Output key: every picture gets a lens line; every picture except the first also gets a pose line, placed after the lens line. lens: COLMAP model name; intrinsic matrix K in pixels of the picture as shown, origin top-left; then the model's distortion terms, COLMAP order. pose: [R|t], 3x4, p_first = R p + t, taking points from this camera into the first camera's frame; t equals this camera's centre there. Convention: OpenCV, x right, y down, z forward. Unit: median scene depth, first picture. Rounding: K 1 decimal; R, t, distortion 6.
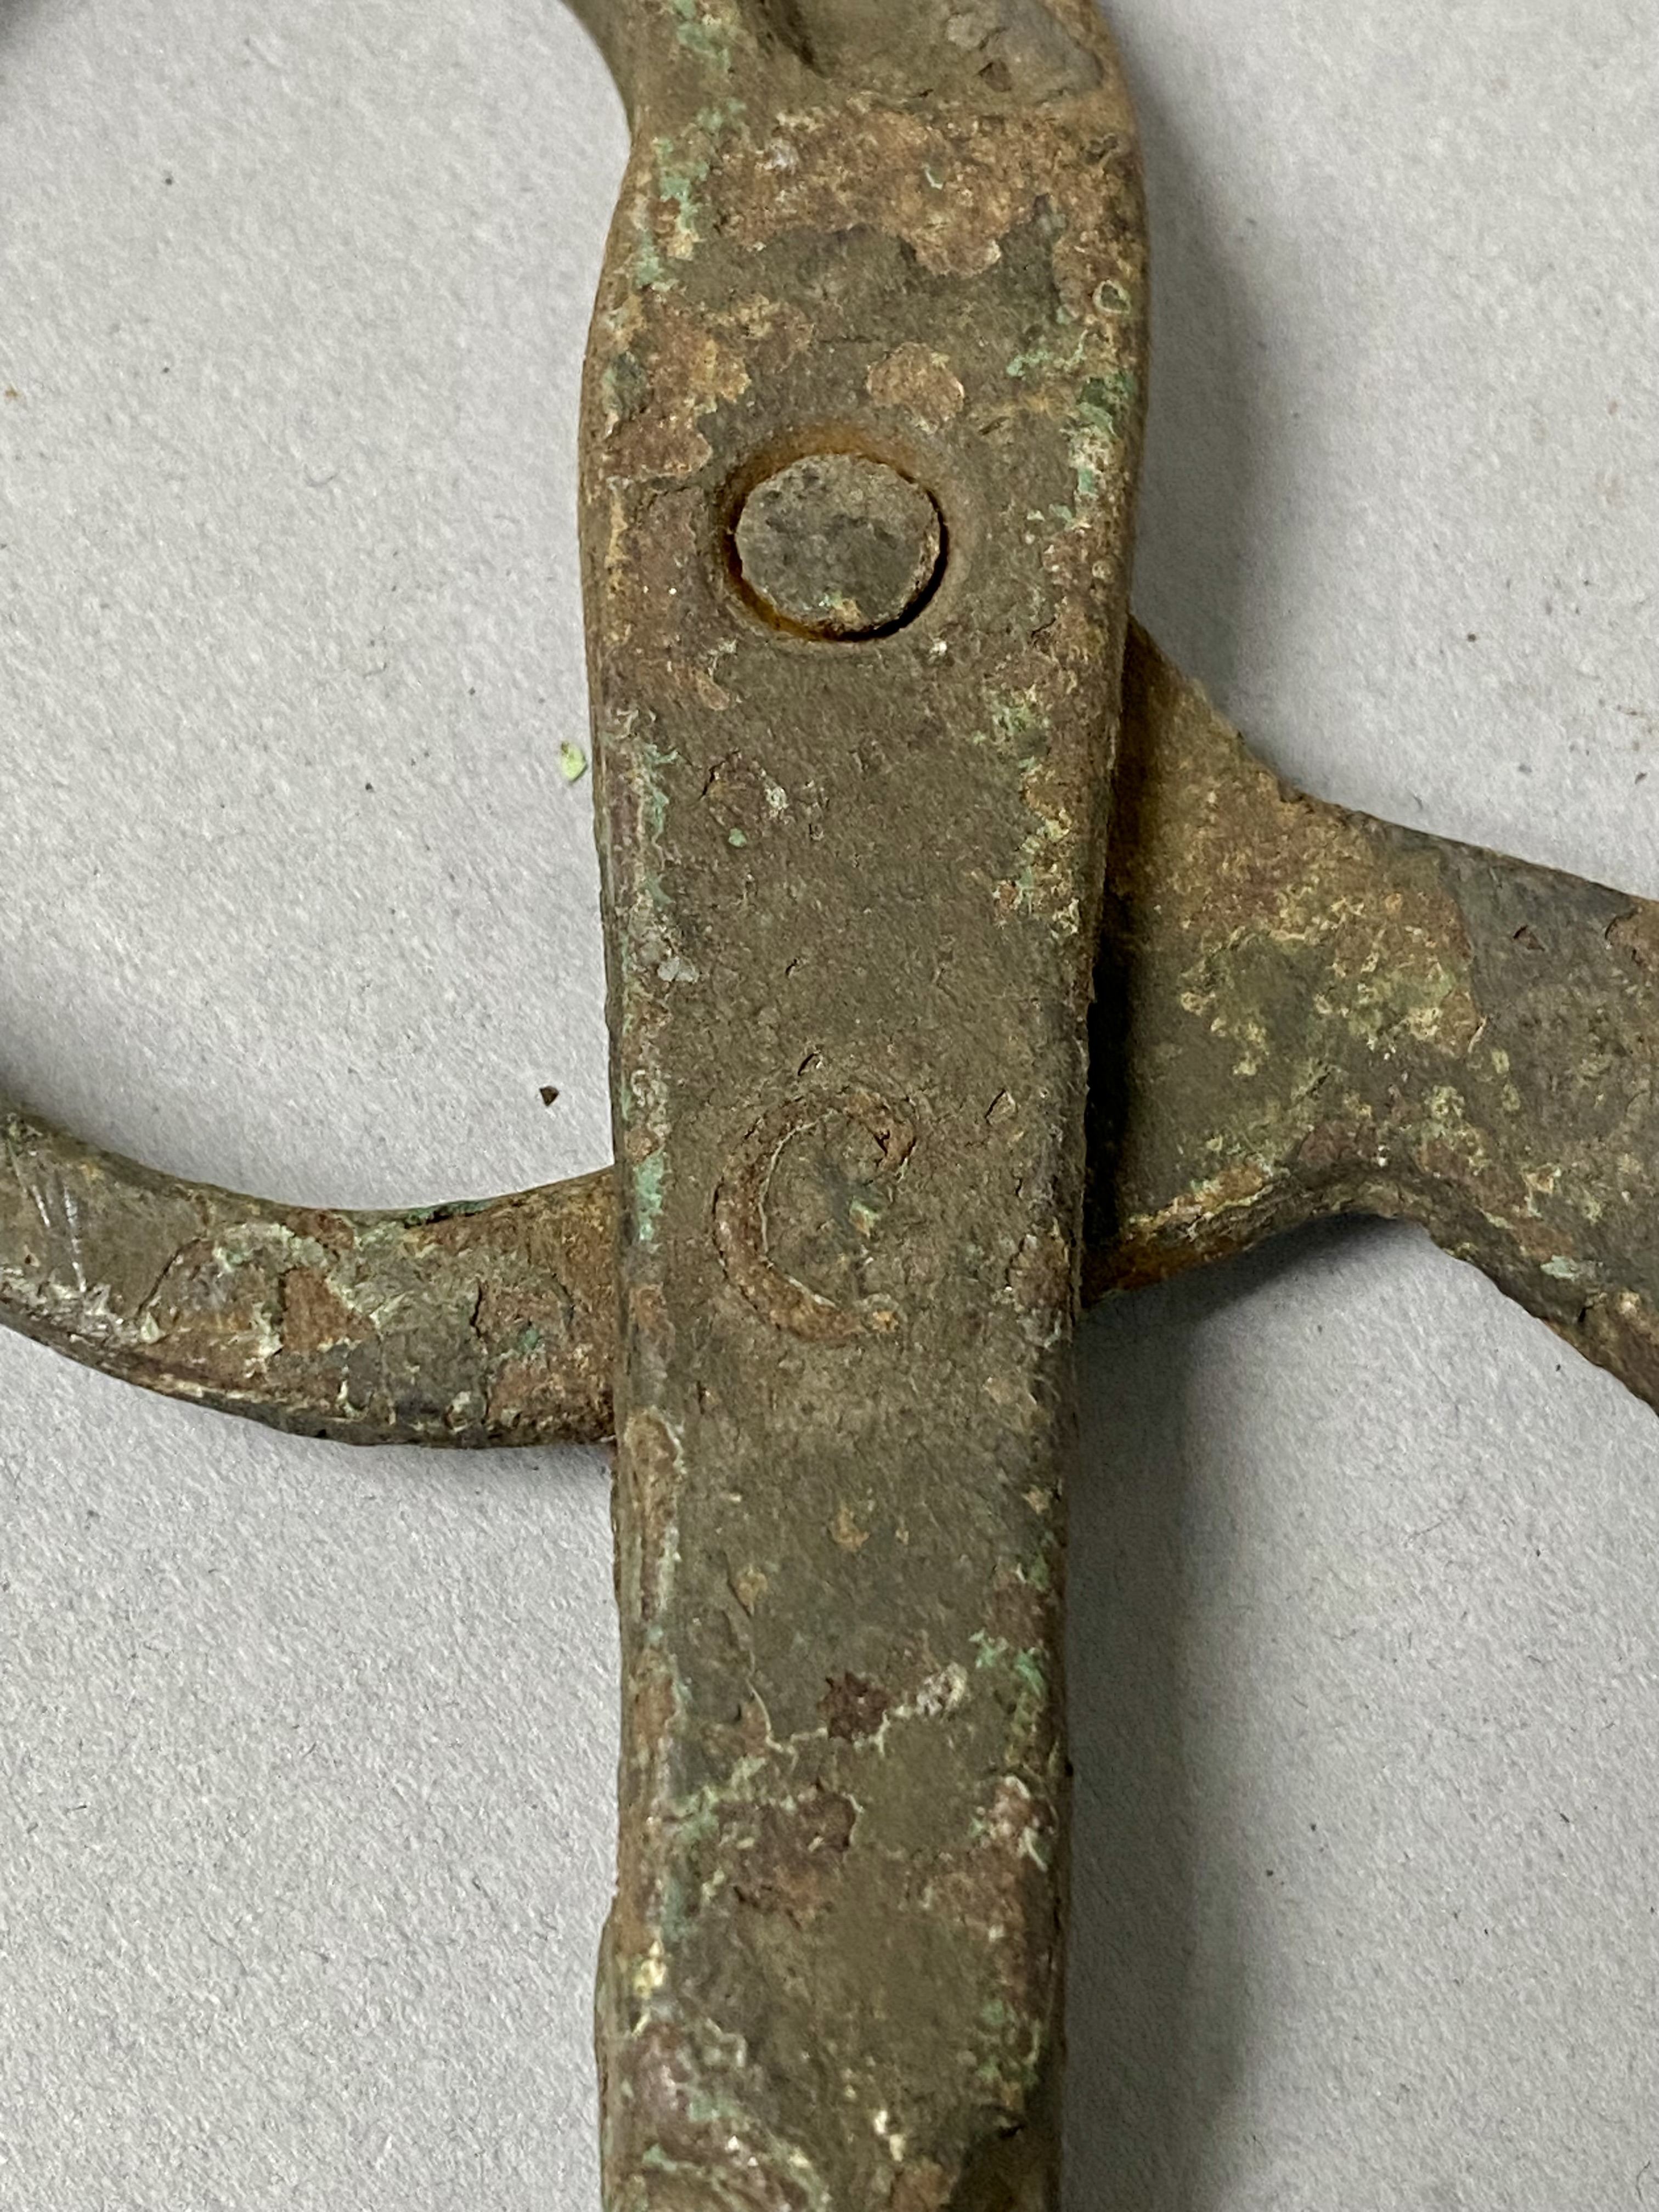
lens RADIAL K [[4051.3, 0, 829.5], [0, 4051.3, 1106.0], [0, 0, 1]] dist [0.156193, -0.281151]
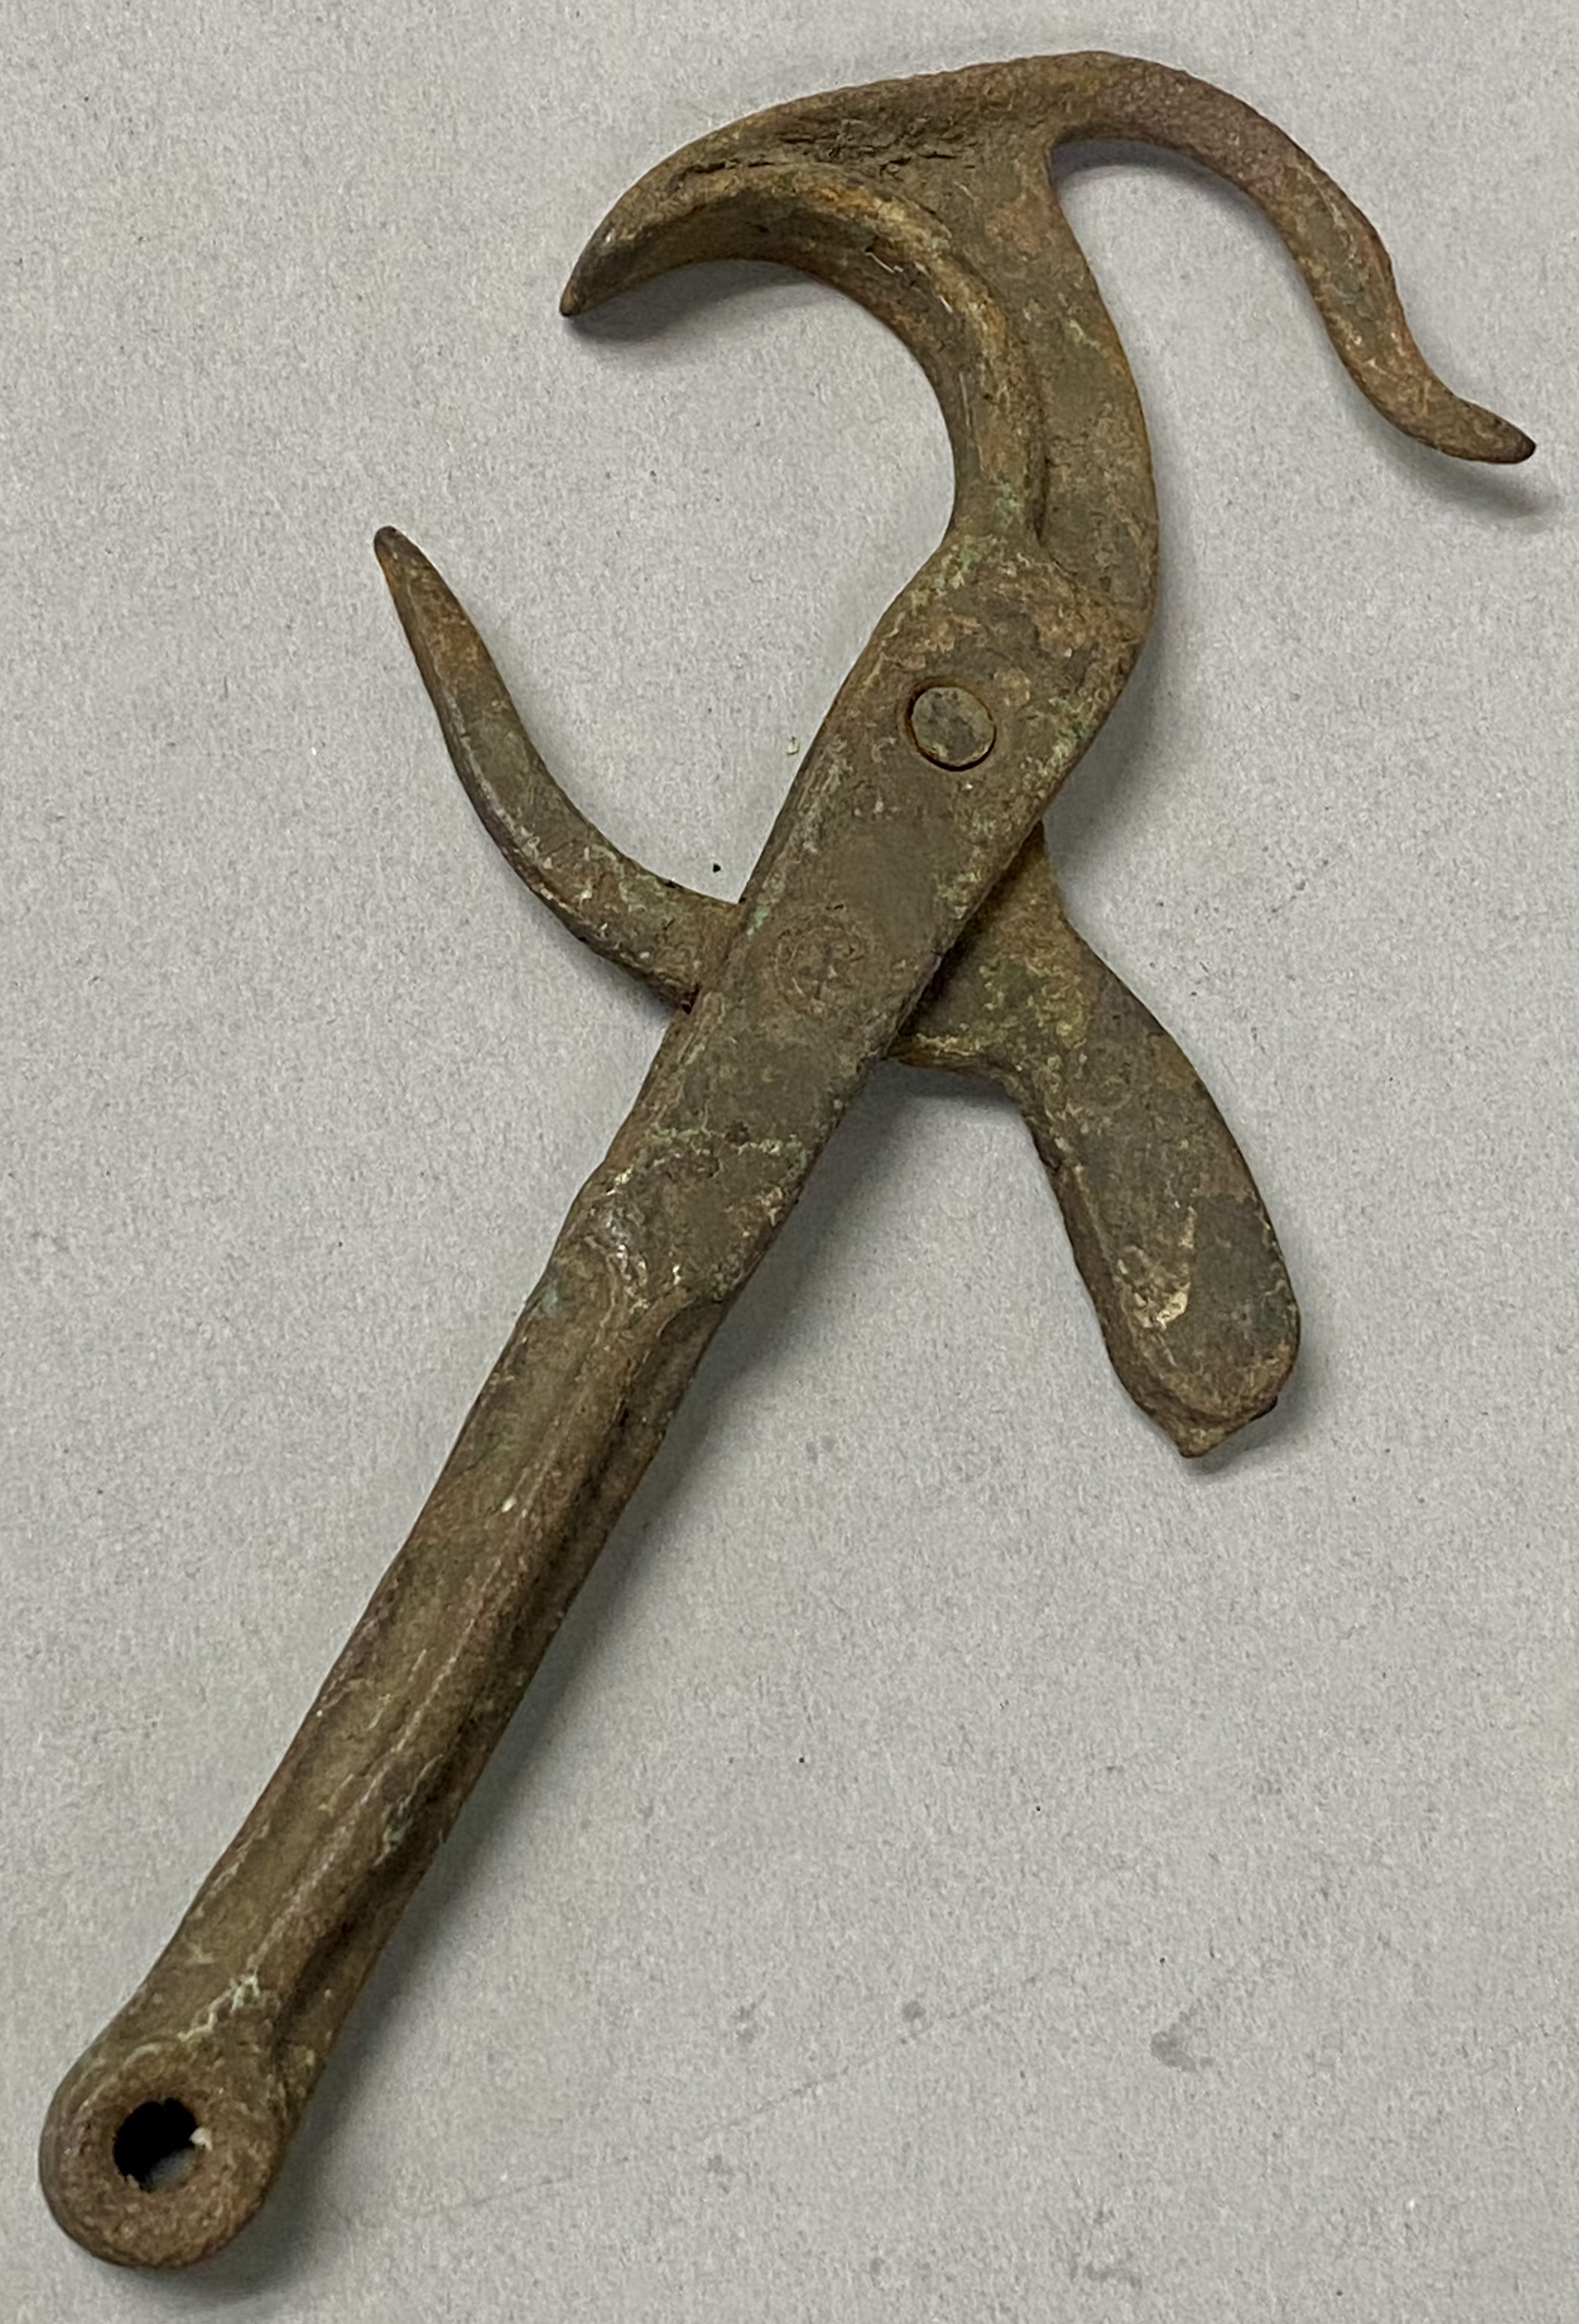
lens RADIAL K [[4308.4, 0, 789.5], [0, 4308.4, 1162.0], [0, 0, 1]] dist [0.029357, 0.062311]
pose [[0.859589, 0.503435, 0.087516, -0.171565], [-0.501399, 0.864020, -0.045491, 0.241448], [-0.098518, -0.004777, 0.995124, -1.483801]]
